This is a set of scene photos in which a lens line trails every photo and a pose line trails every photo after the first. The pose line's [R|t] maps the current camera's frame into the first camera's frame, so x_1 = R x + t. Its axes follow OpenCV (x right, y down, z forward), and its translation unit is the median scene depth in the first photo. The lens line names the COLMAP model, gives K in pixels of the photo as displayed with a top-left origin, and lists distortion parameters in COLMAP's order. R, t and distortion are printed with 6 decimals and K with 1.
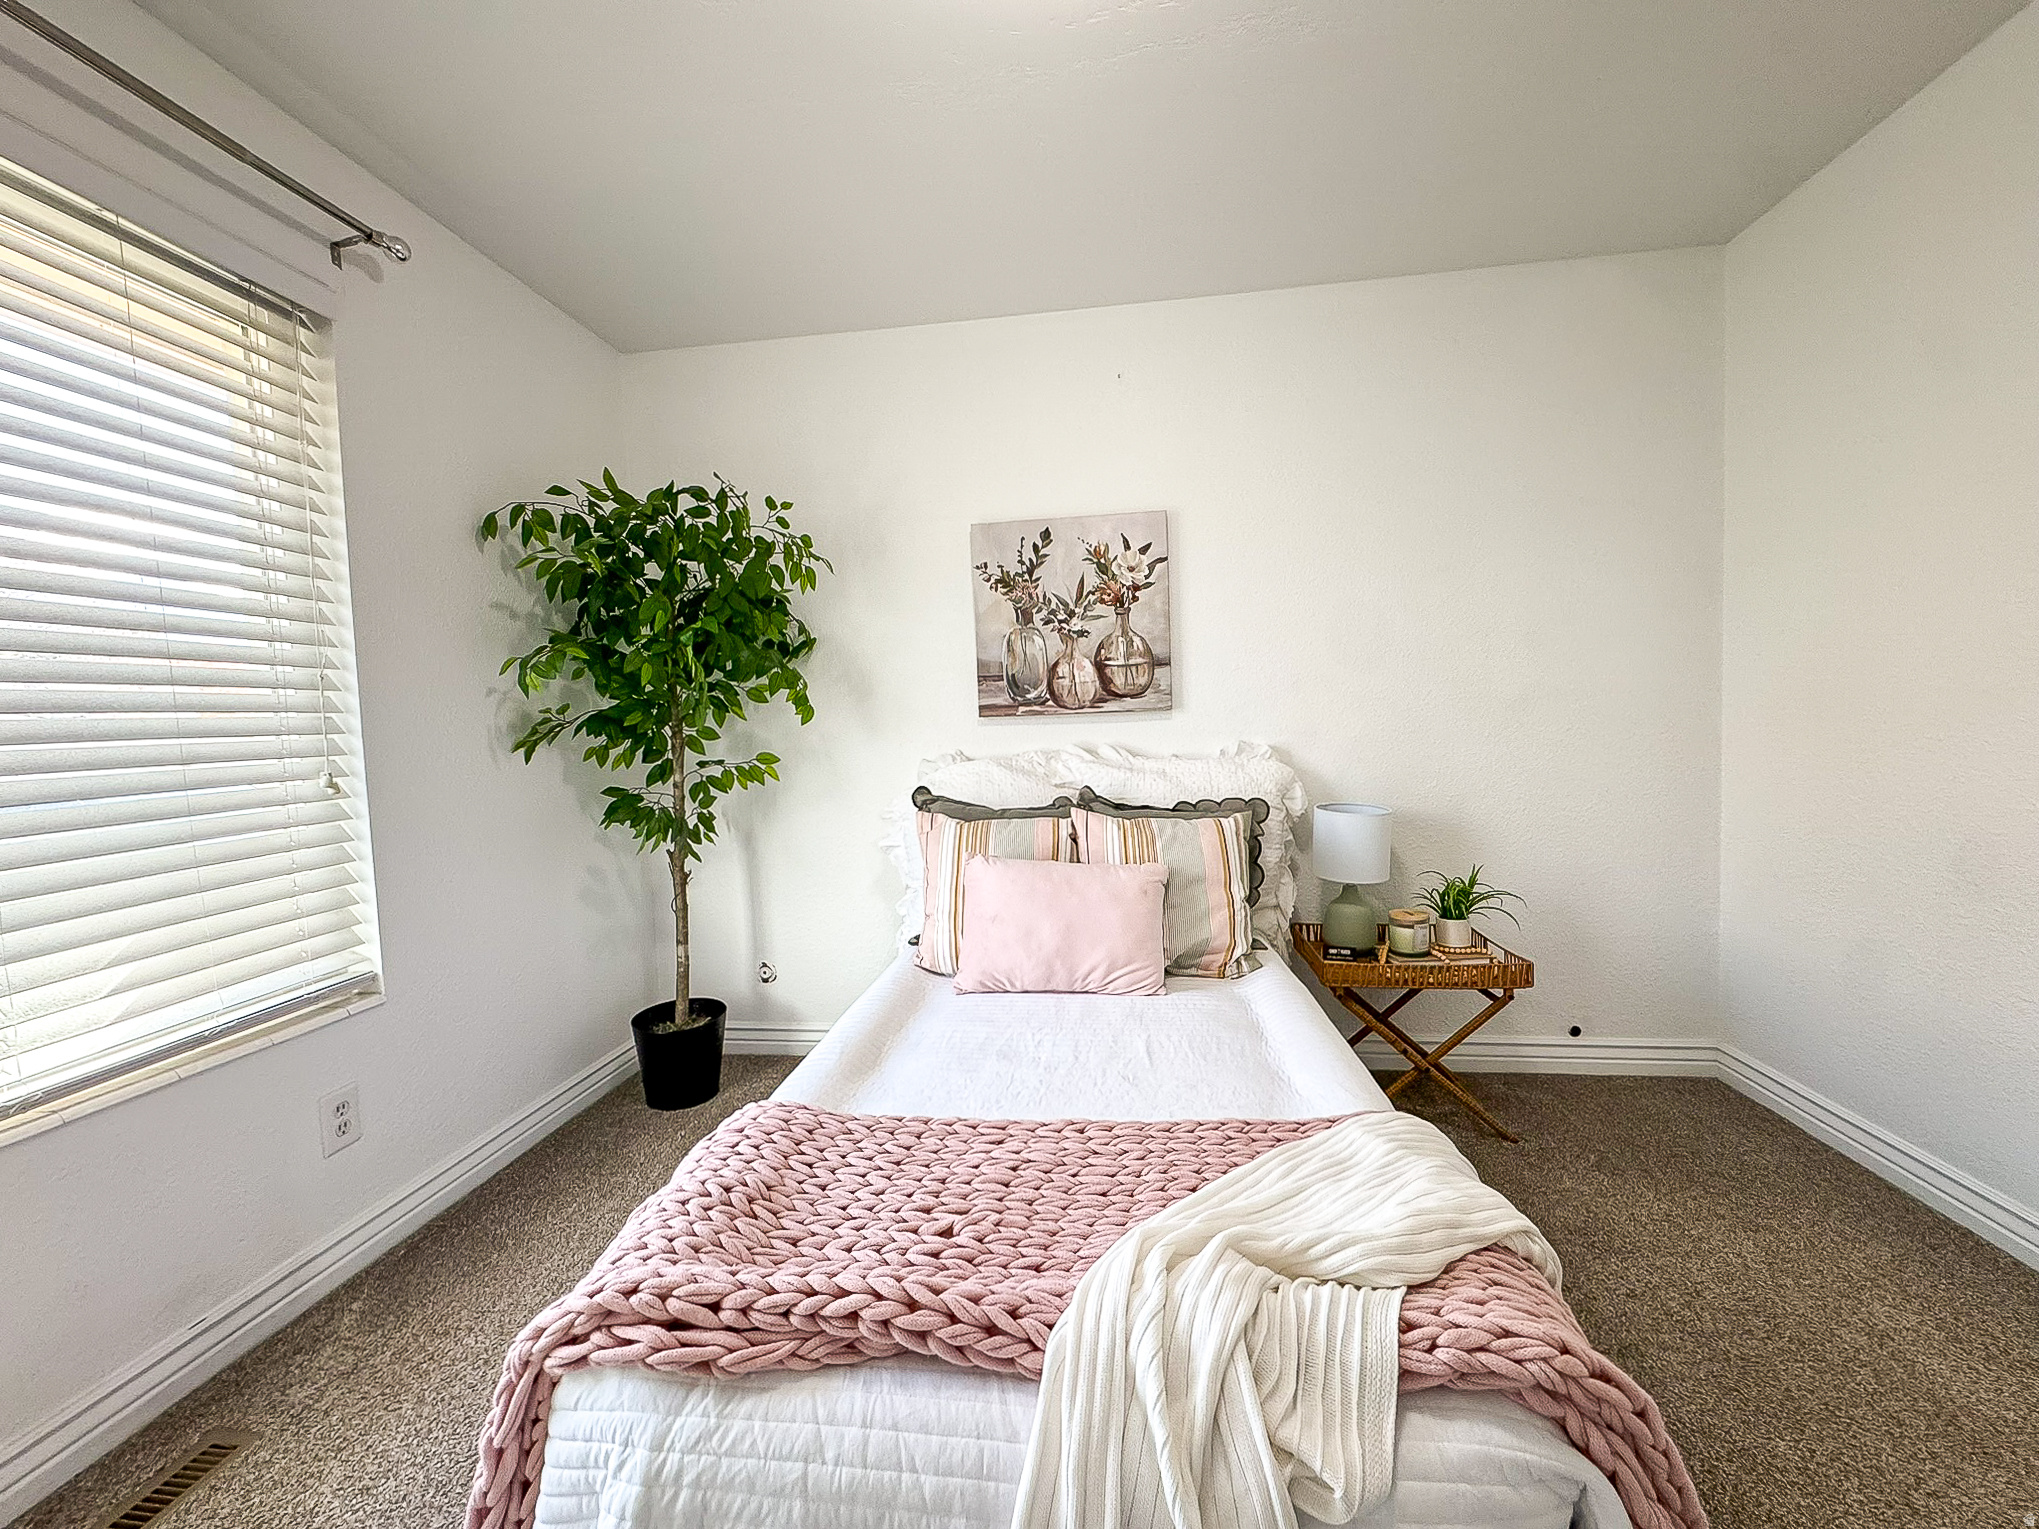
lens RADIAL K [[822.0, 0, 1022.6], [0, 822.0, 763.2], [0, 0, 1]] dist [-0.003916, 0.000429]
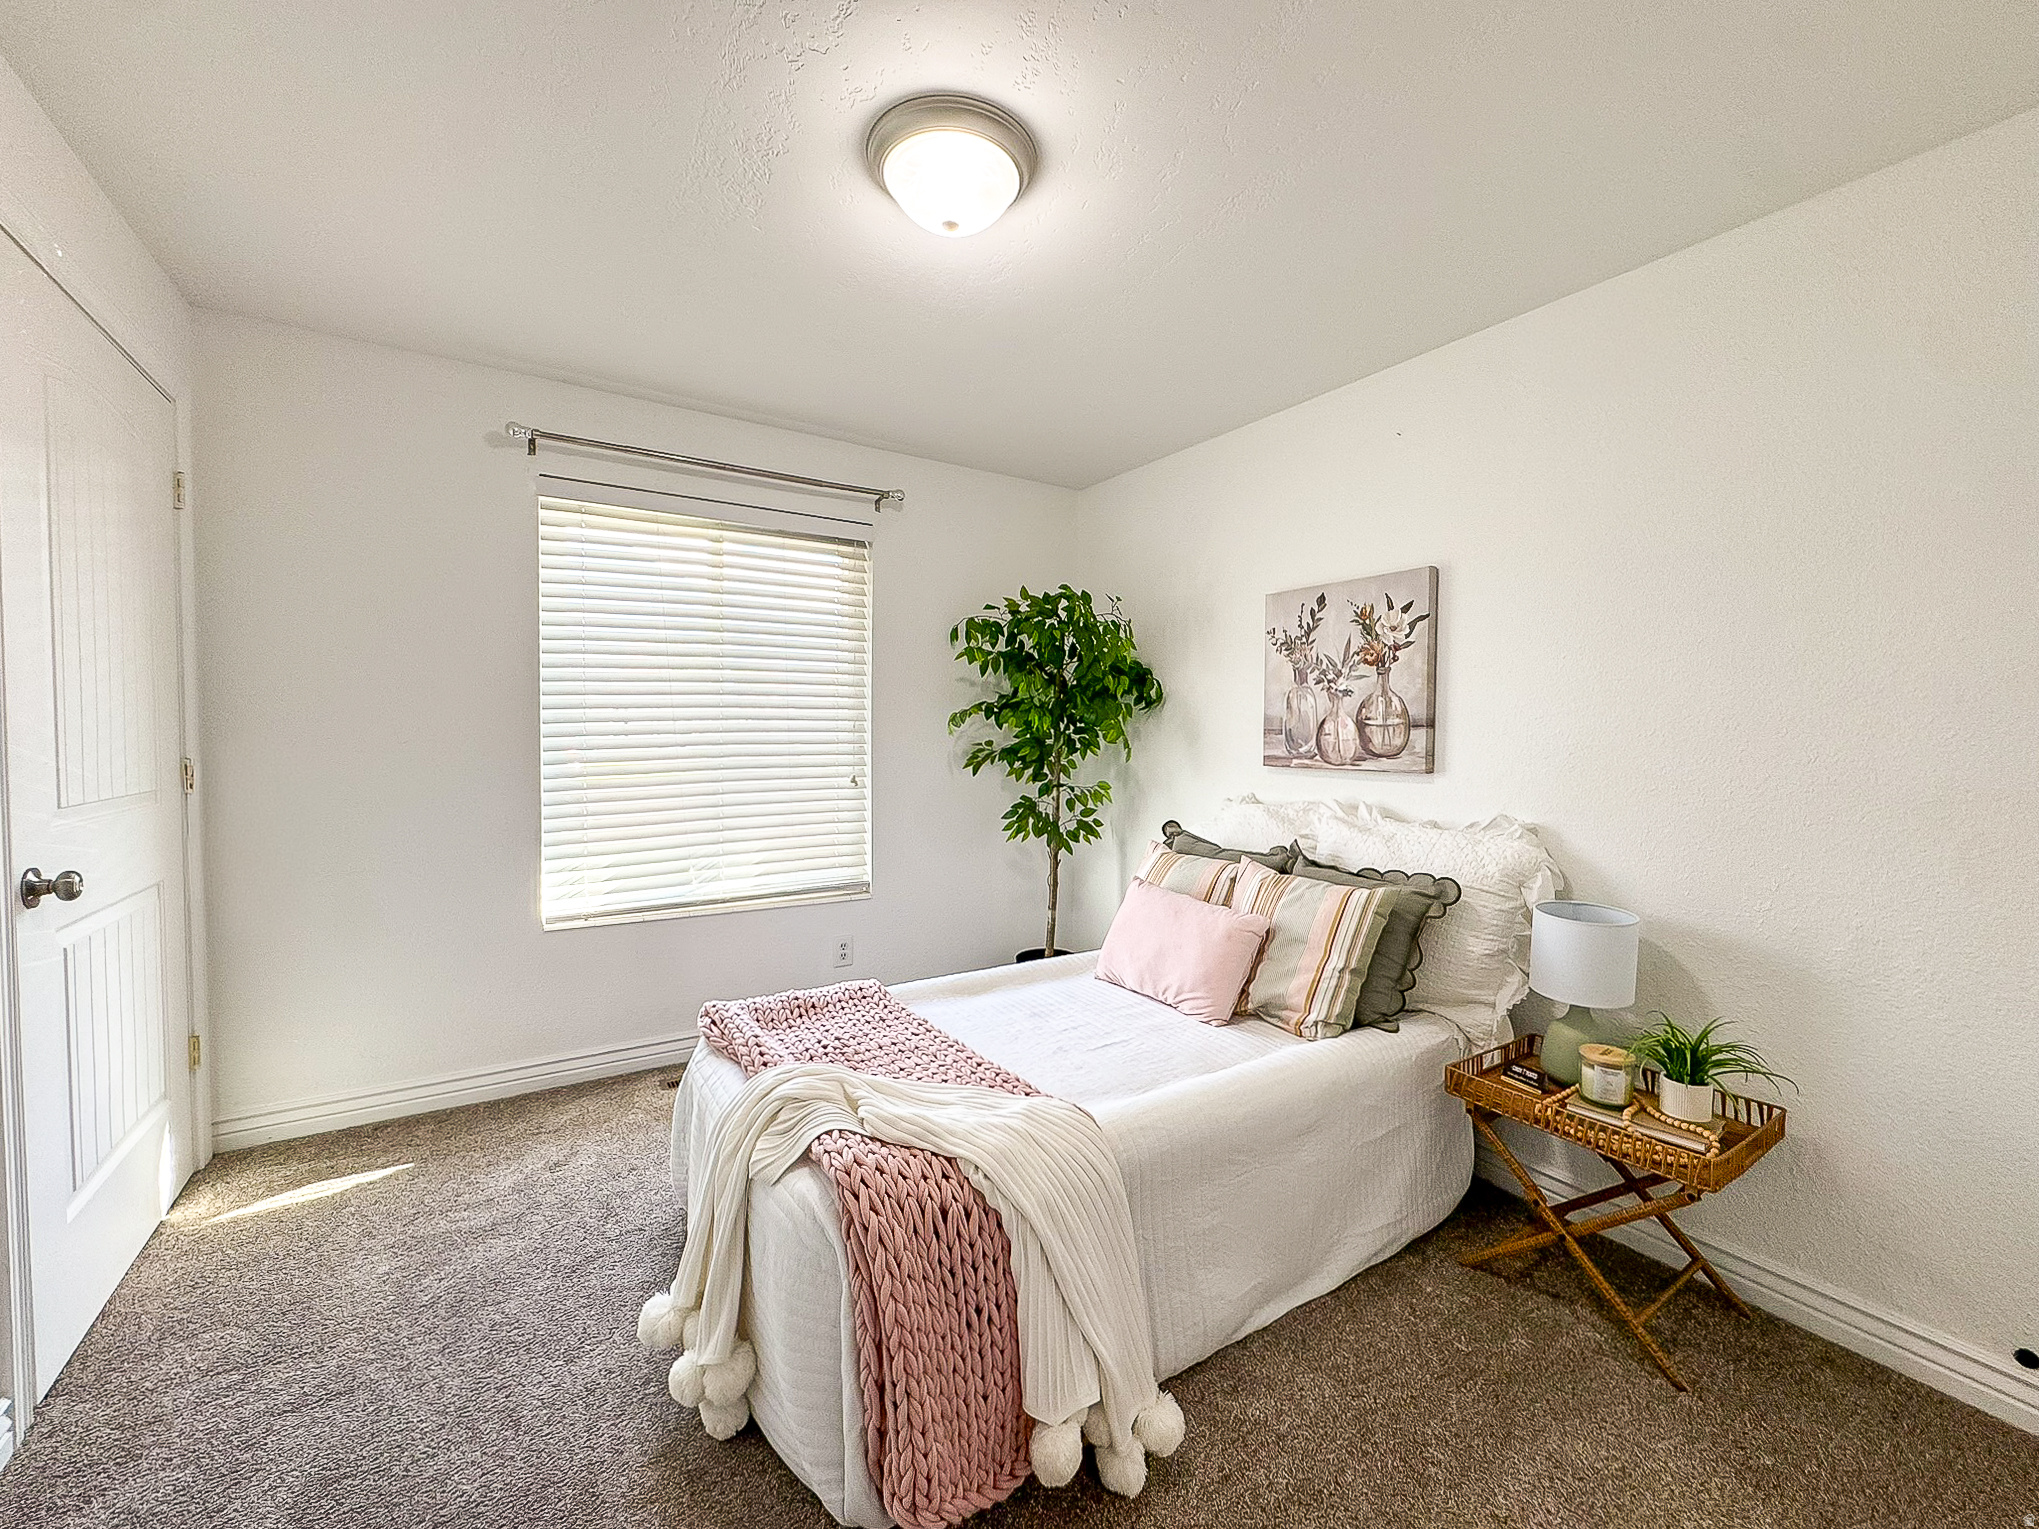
lens RADIAL K [[822.0, 0, 1022.6], [0, 822.0, 763.2], [0, 0, 1]] dist [-0.003916, 0.000429]
pose [[0.640412, 0.071586, -0.764688, 0.609317], [-0.074759, 0.996729, 0.030699, -0.071462], [0.764385, 0.037507, 0.643669, 0.029640]]
